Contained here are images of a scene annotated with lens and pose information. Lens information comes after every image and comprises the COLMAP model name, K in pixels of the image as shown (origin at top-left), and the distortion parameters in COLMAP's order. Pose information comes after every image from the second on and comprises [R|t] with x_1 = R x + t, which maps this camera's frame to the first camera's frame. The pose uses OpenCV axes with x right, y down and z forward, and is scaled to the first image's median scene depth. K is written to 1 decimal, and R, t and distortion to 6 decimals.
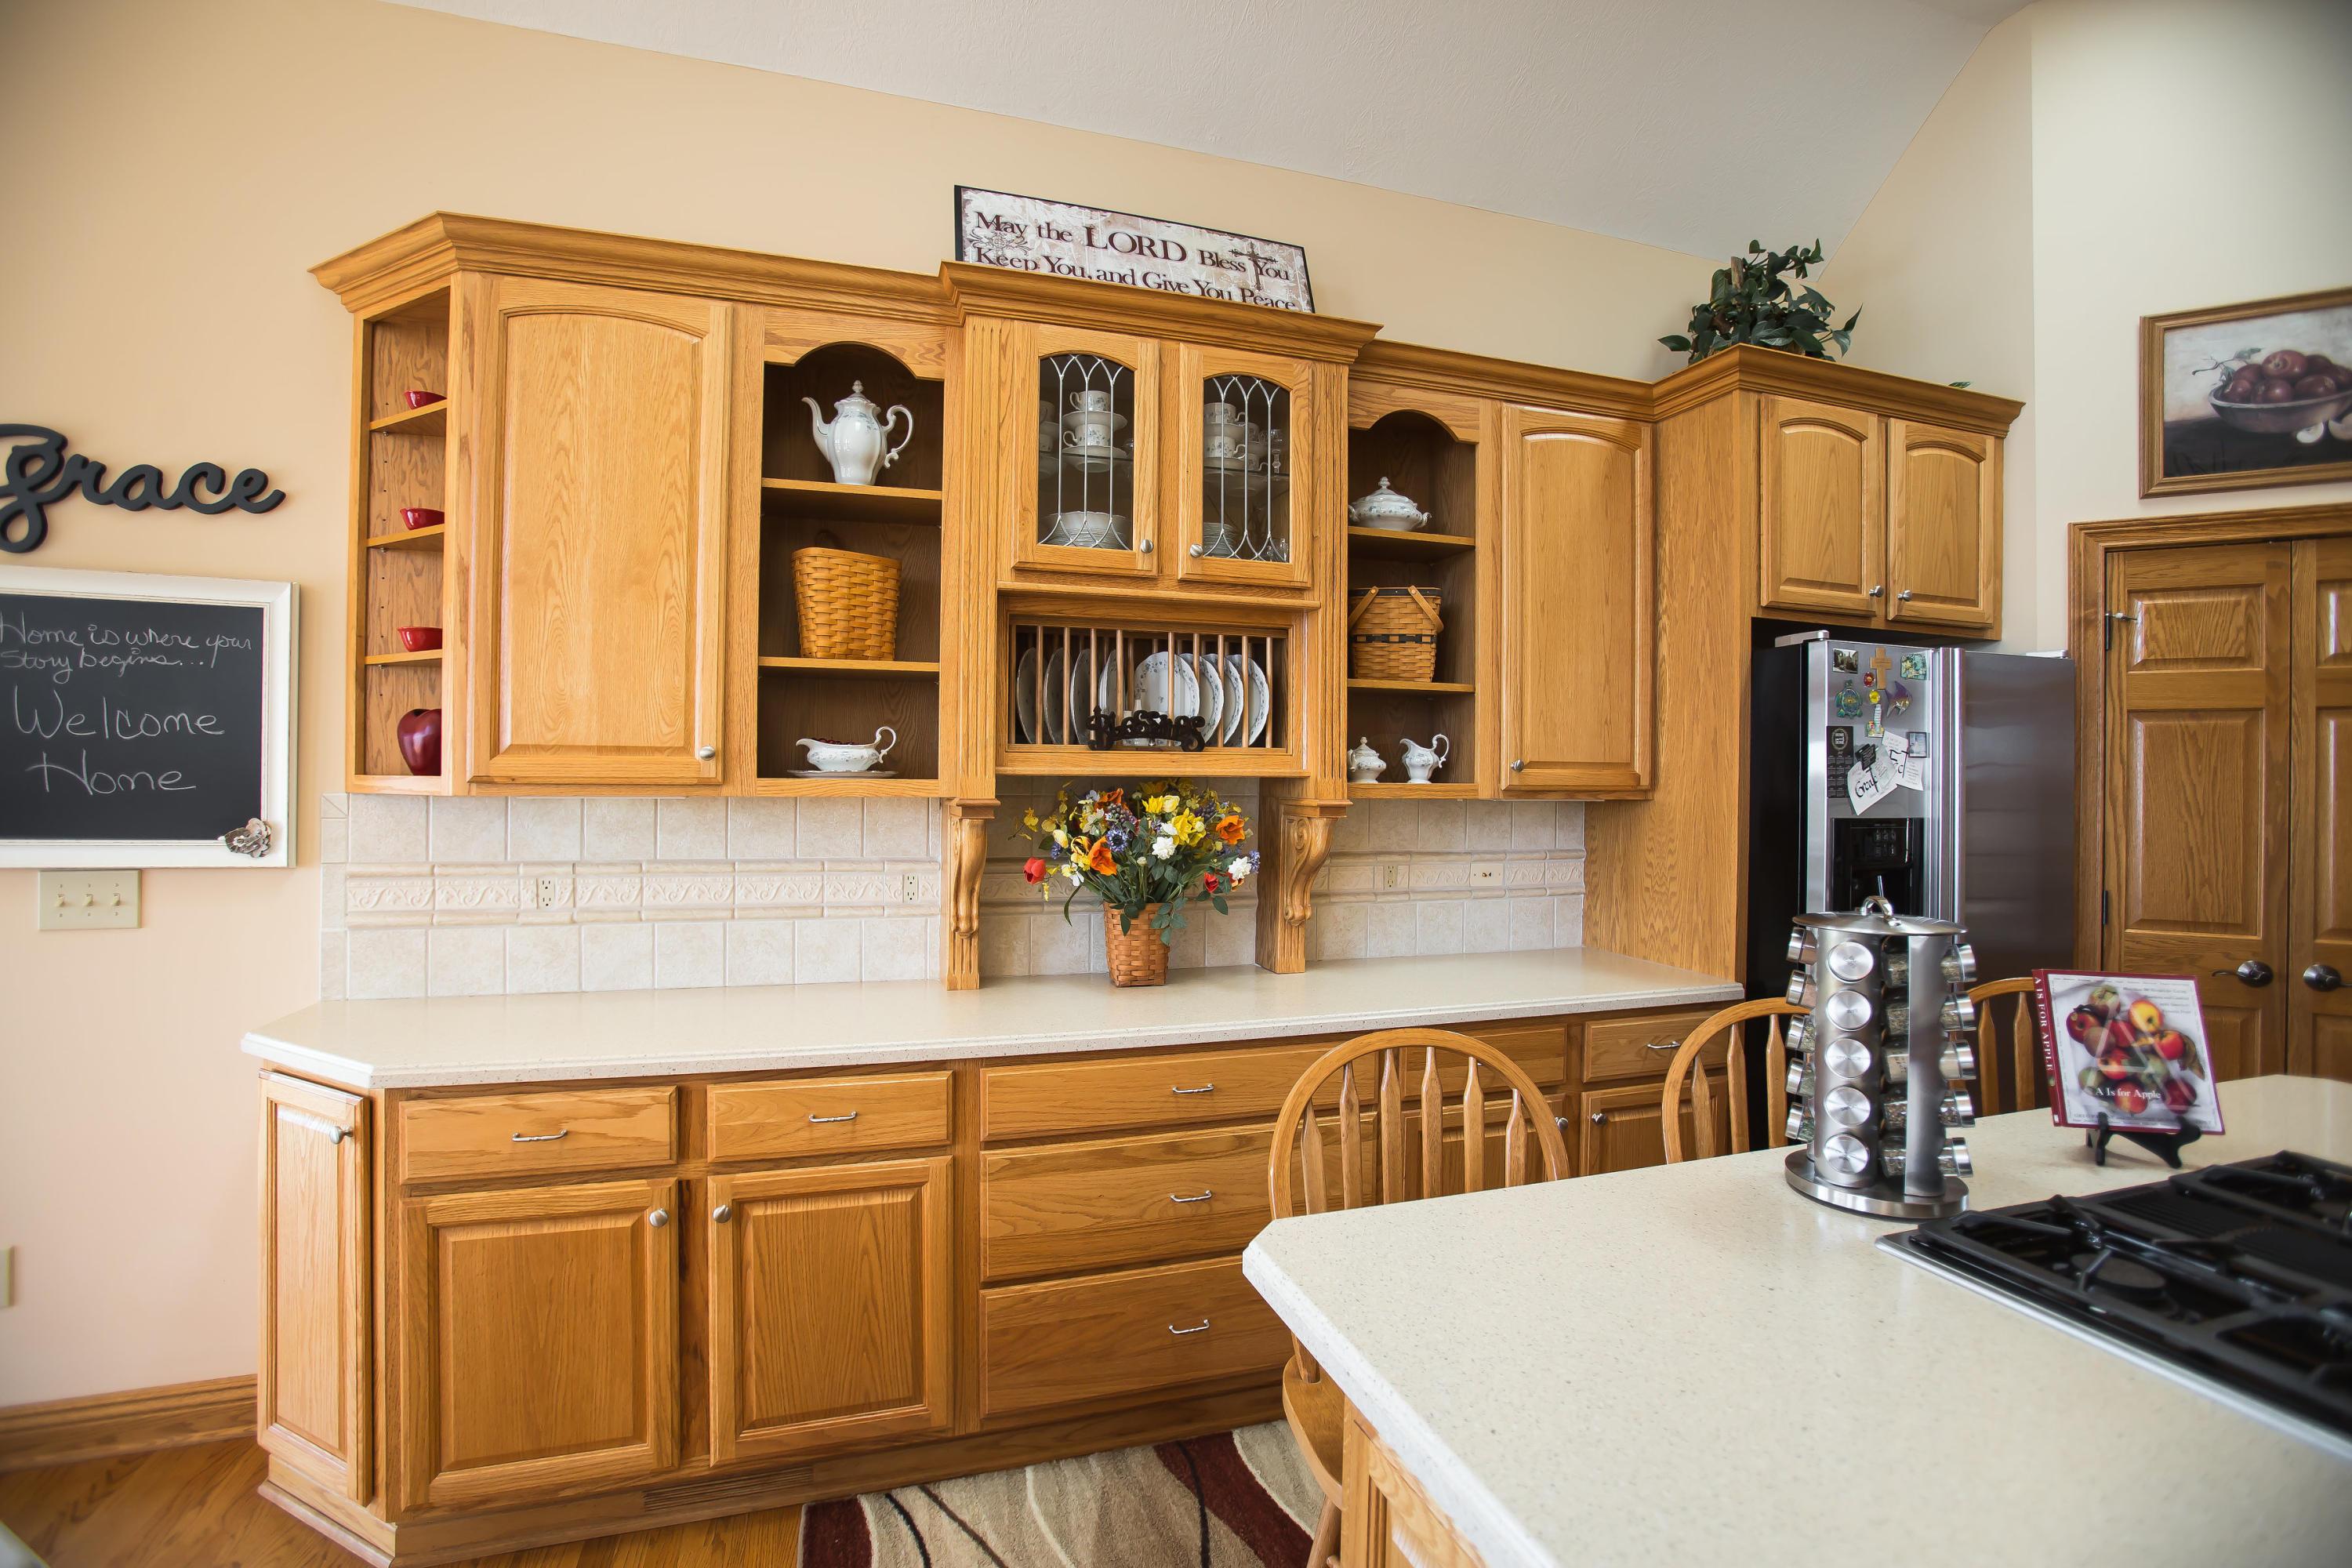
lens RADIAL K [[1077.3, 0, 1173.9], [0, 1077.3, 783.5], [0, 0, 1]] dist [-0.075742, 0.030453]
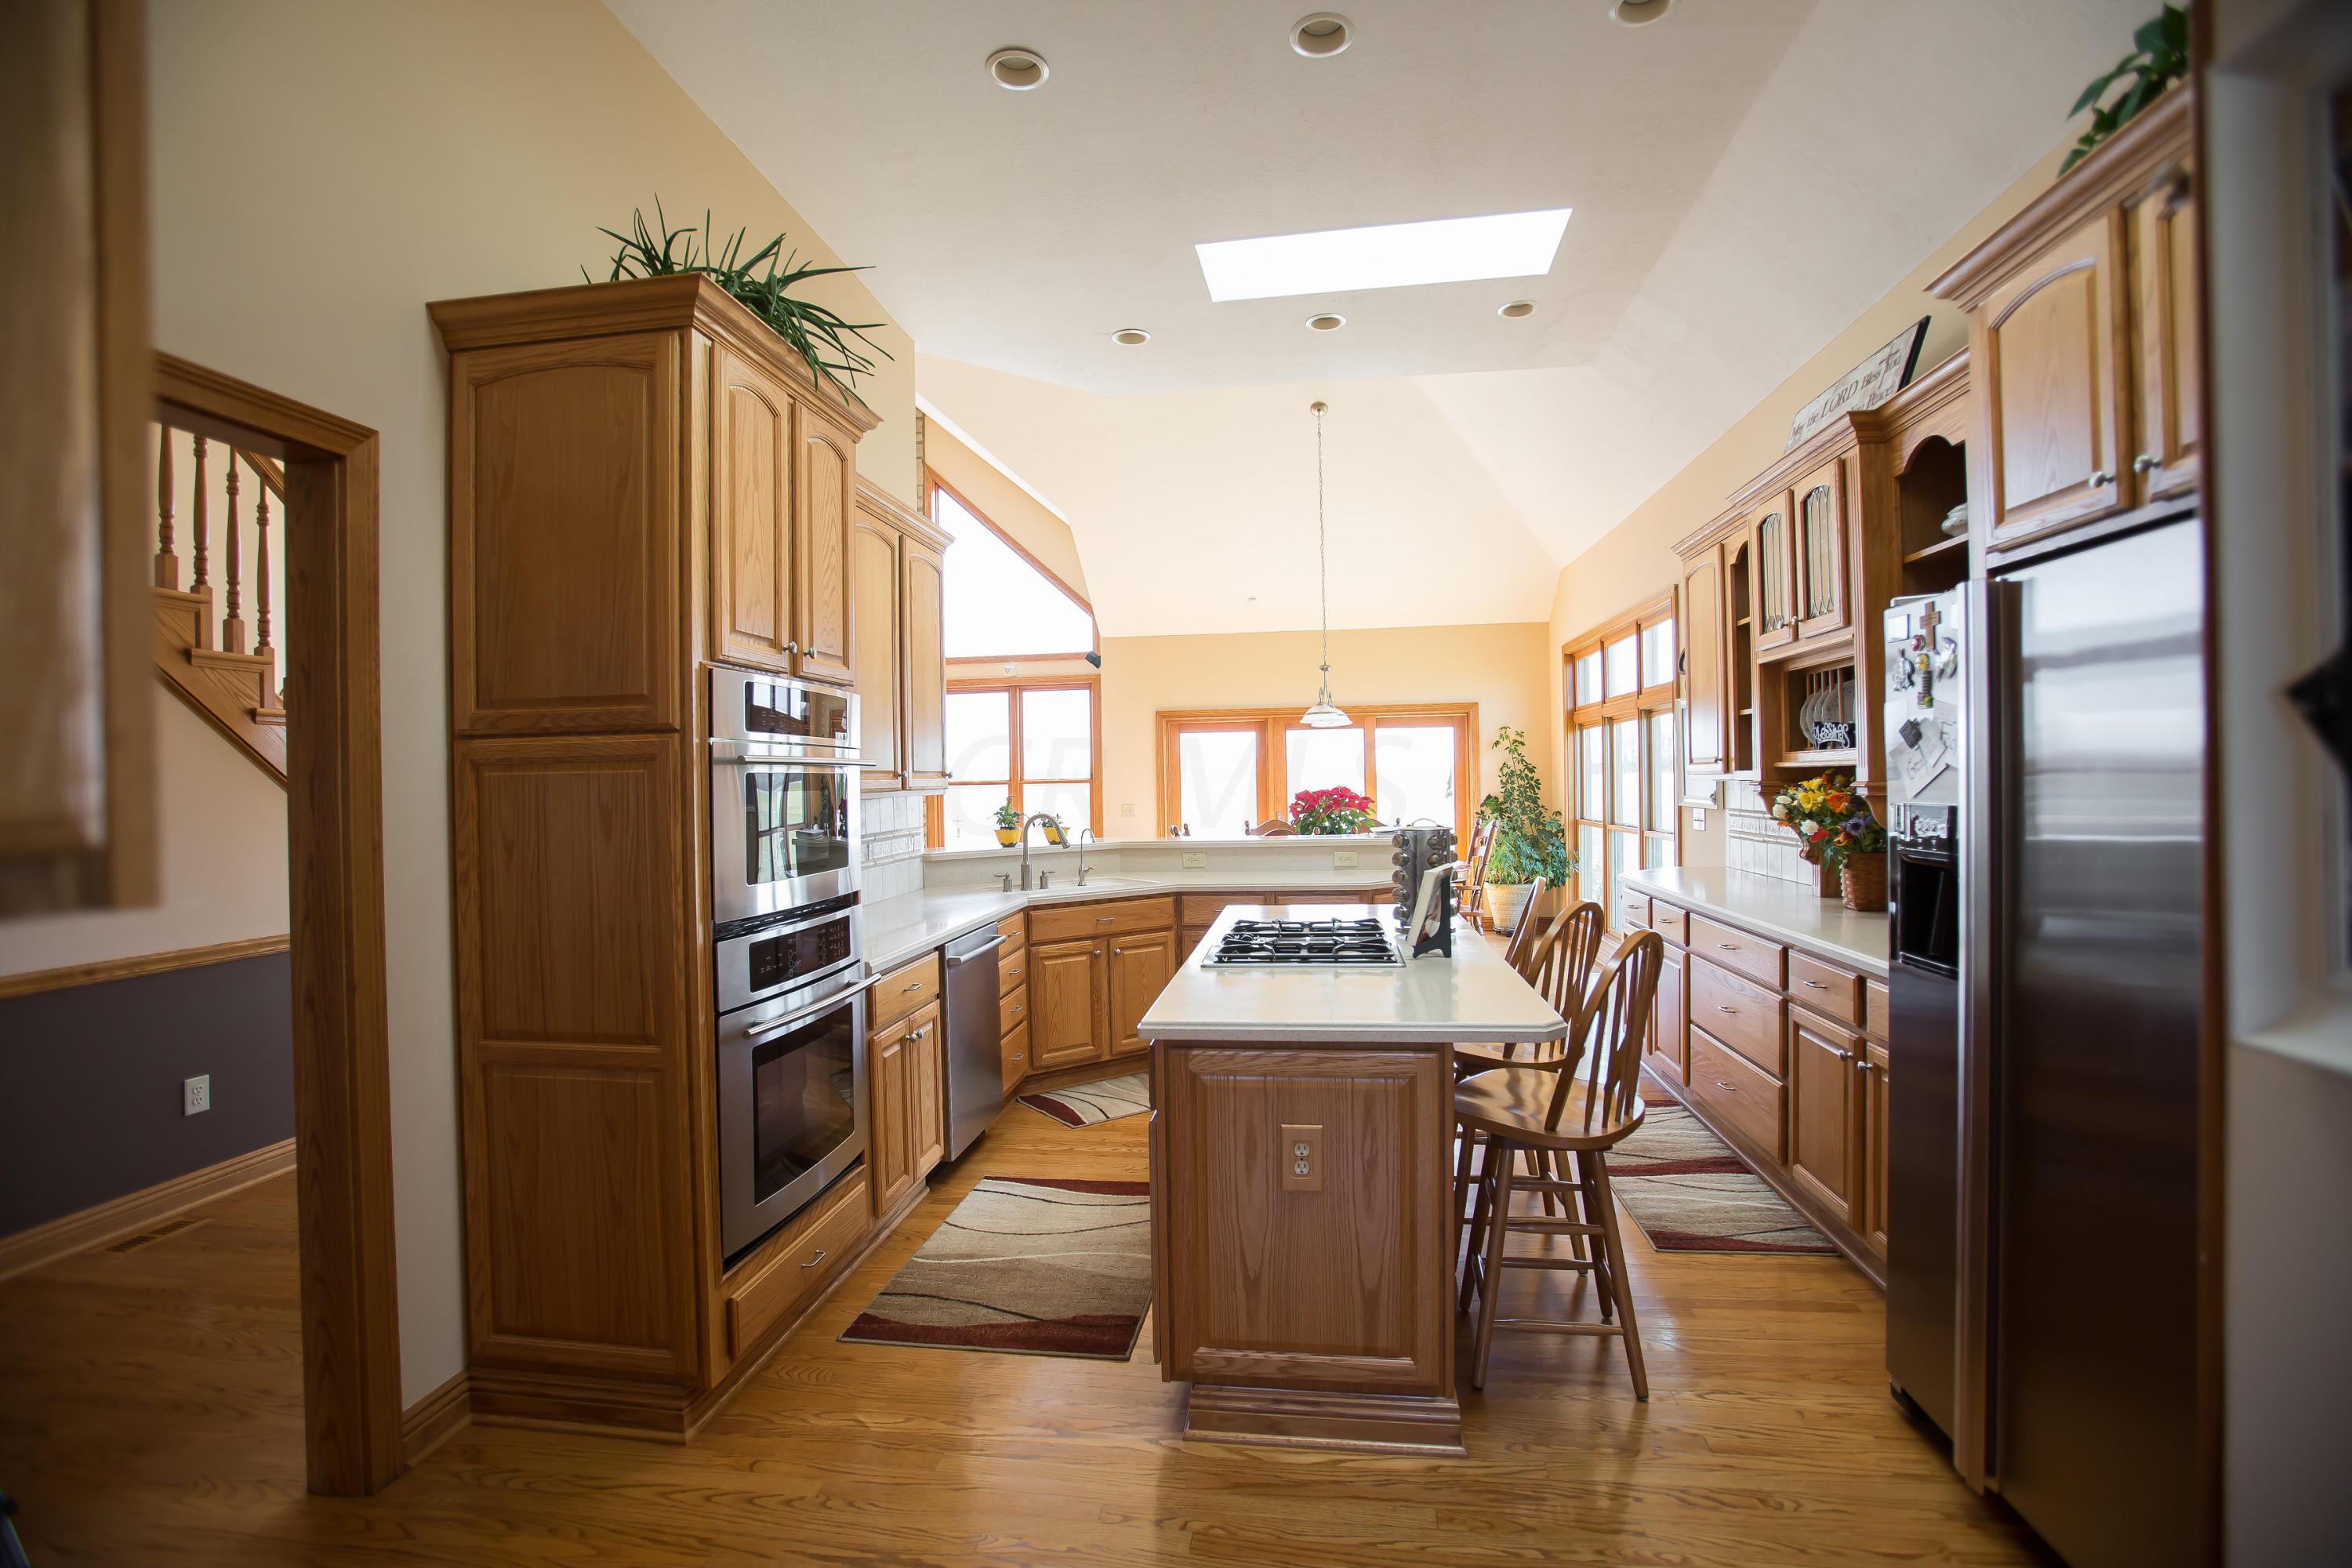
lens RADIAL K [[1075.0, 0, 1173.3], [0, 1075.0, 783.9], [0, 0, 1]] dist [-0.078304, 0.031855]
pose [[-0.438402, 0.002988, -0.898774, 1.602736], [0.010834, 0.999939, -0.001961, 0.010691], [0.898714, -0.010597, -0.438408, 0.776452]]
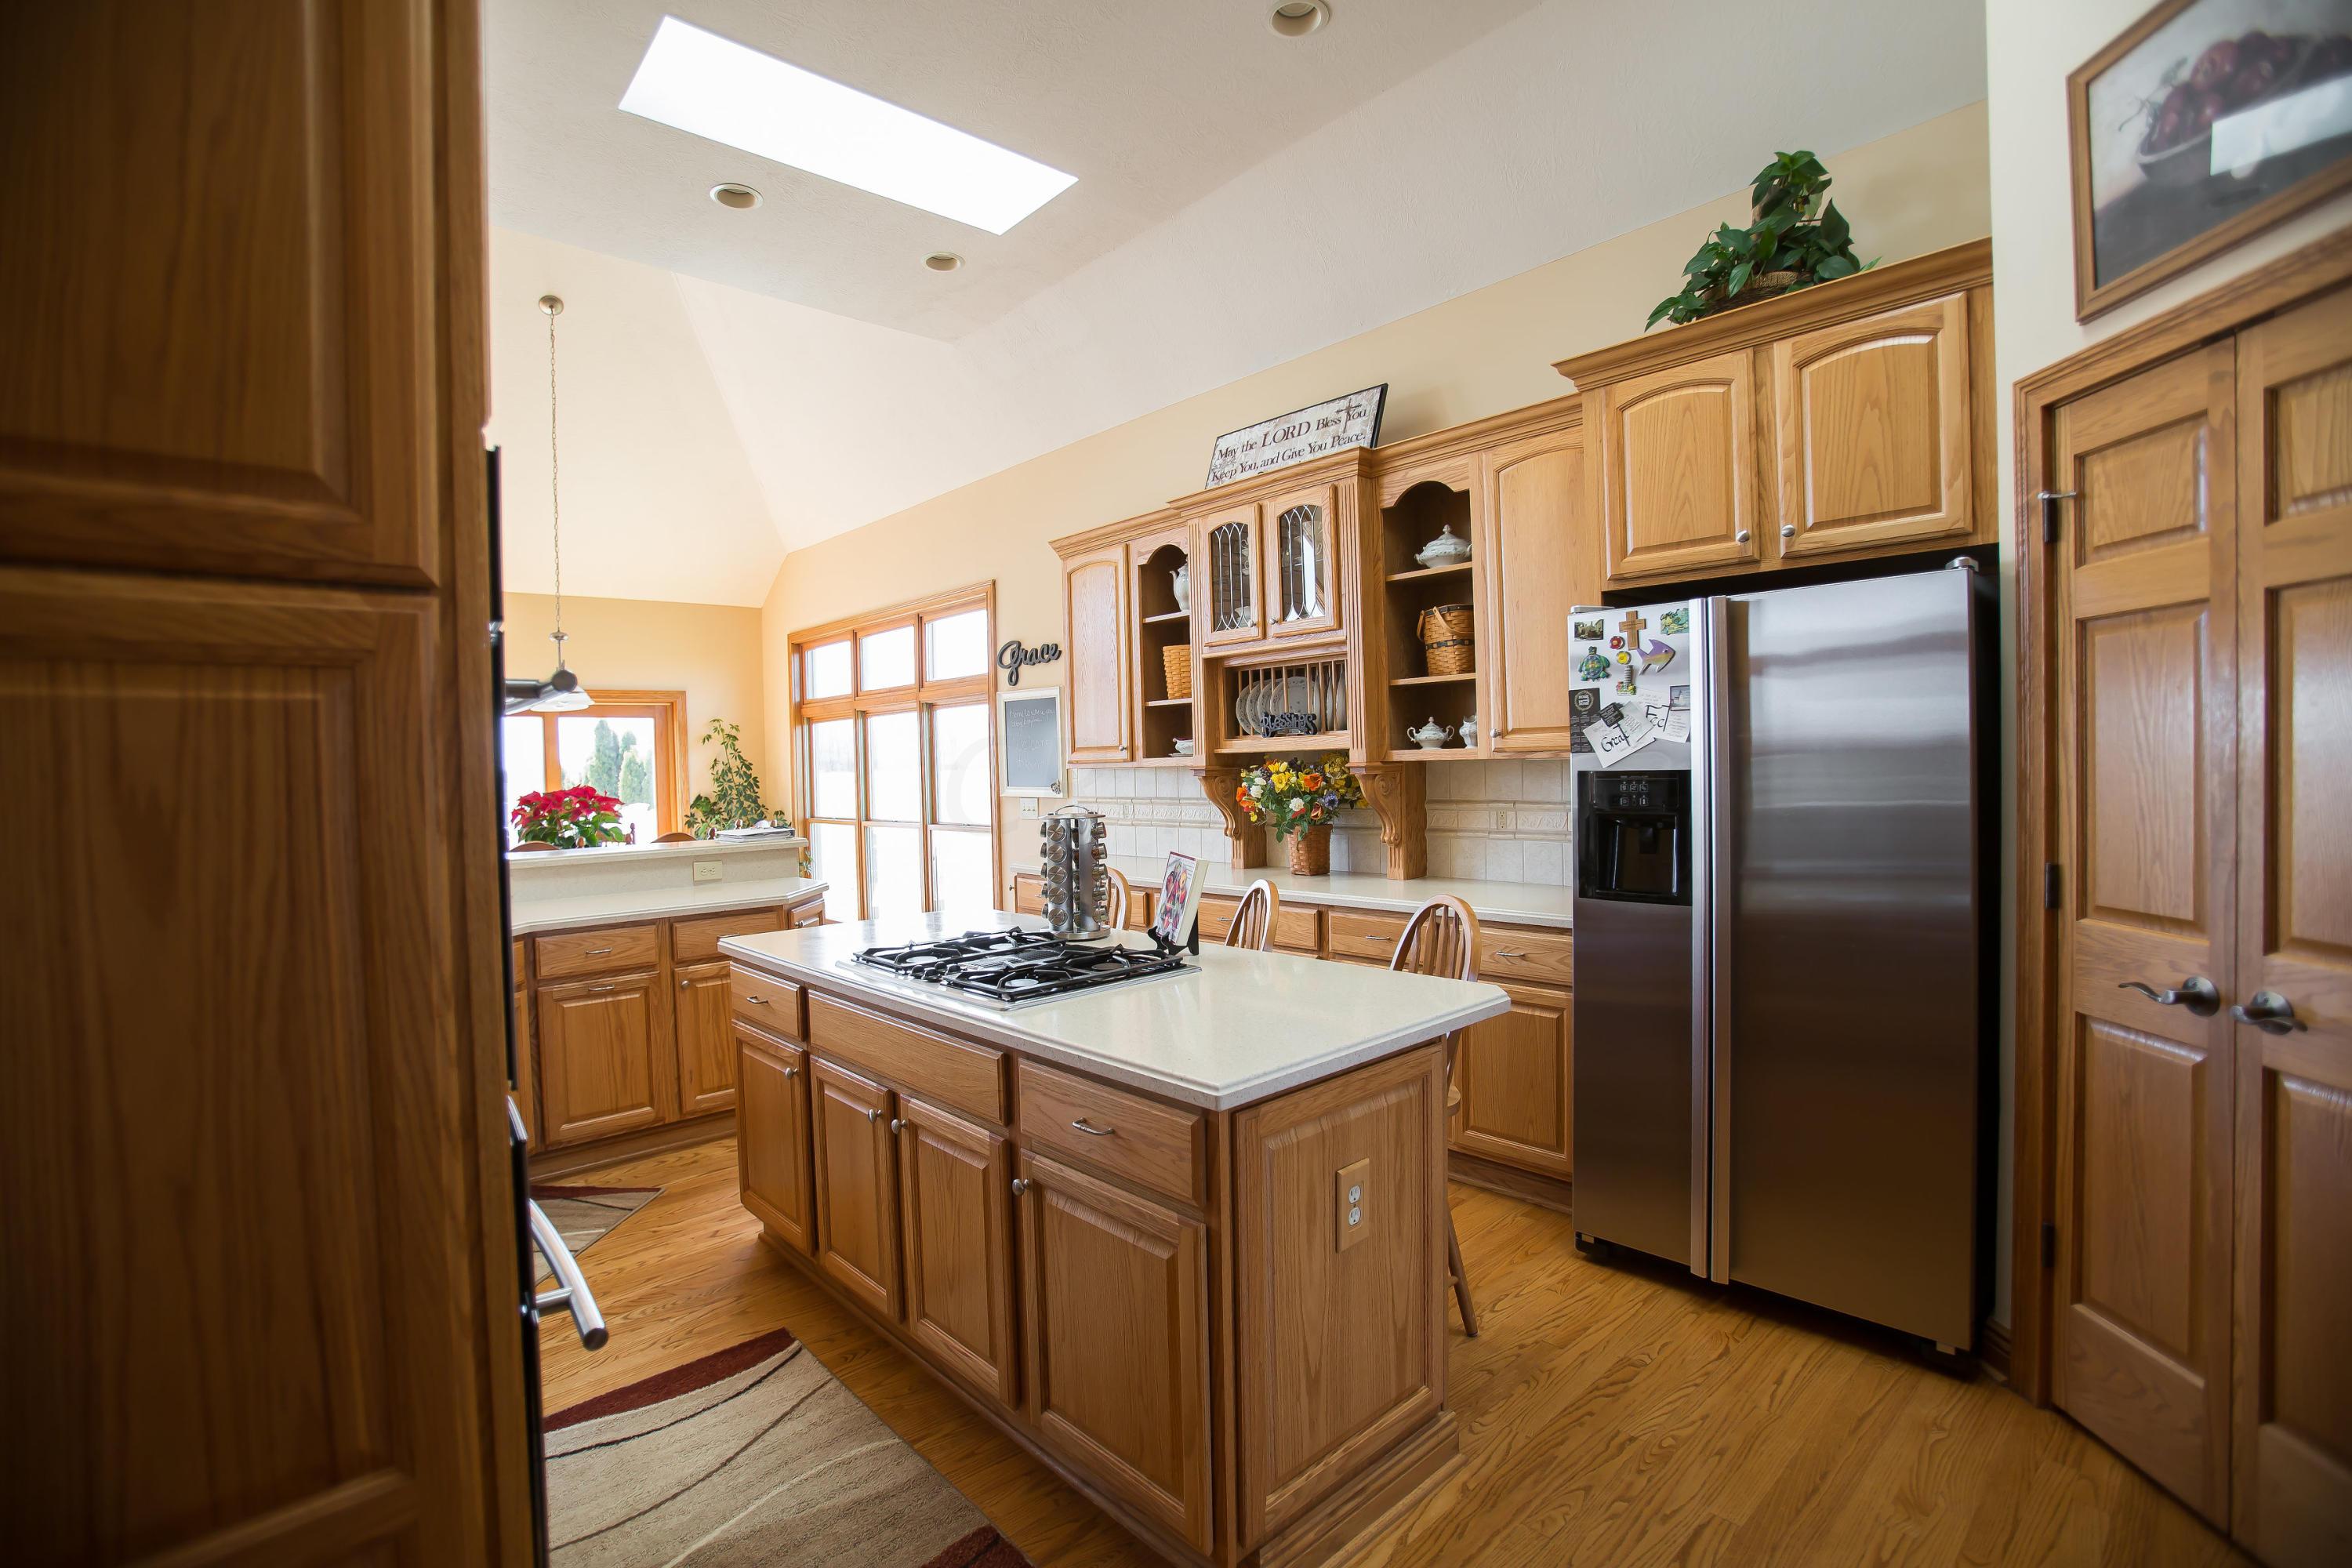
lens RADIAL K [[1075.0, 0, 1173.3], [0, 1075.0, 783.9], [0, 0, 1]] dist [-0.078304, 0.031855]
pose [[0.417036, -0.001257, -0.908889, 1.384715], [0.026208, 0.999600, 0.010643, 0.021671], [0.908512, -0.028259, 0.416902, 0.115649]]
